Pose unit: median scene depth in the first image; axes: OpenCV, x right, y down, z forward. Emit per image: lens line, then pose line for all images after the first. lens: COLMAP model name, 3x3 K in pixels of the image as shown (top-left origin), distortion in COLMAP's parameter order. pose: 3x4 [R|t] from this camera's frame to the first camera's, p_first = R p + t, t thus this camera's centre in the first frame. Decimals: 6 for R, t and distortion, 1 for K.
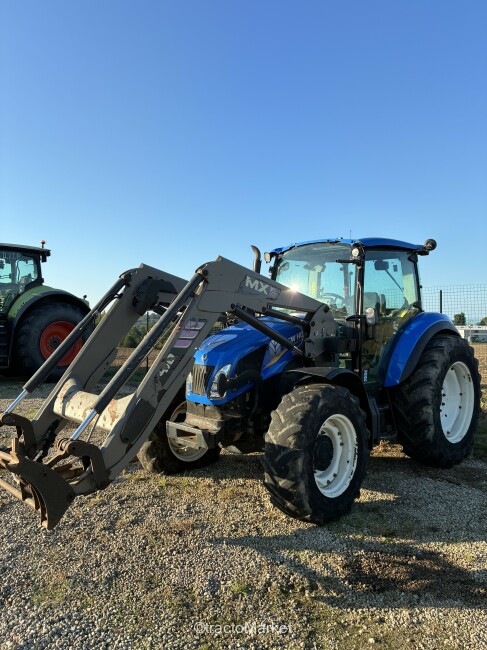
lens RADIAL K [[495.2, 0, 243.2], [0, 495.2, 326.8], [0, 0, 1]] dist [0.014225, 0.000634]
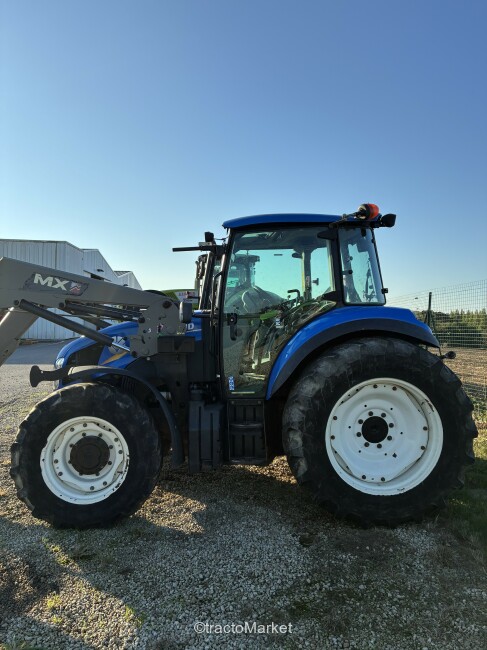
lens RADIAL K [[495.2, 0, 243.2], [0, 495.2, 326.8], [0, 0, 1]] dist [0.014225, 0.000634]
pose [[0.748335, 0.013498, -0.663184, 0.801624], [-0.014771, 0.999884, 0.003685, 0.000299], [0.663157, 0.007038, 0.748447, 0.388303]]
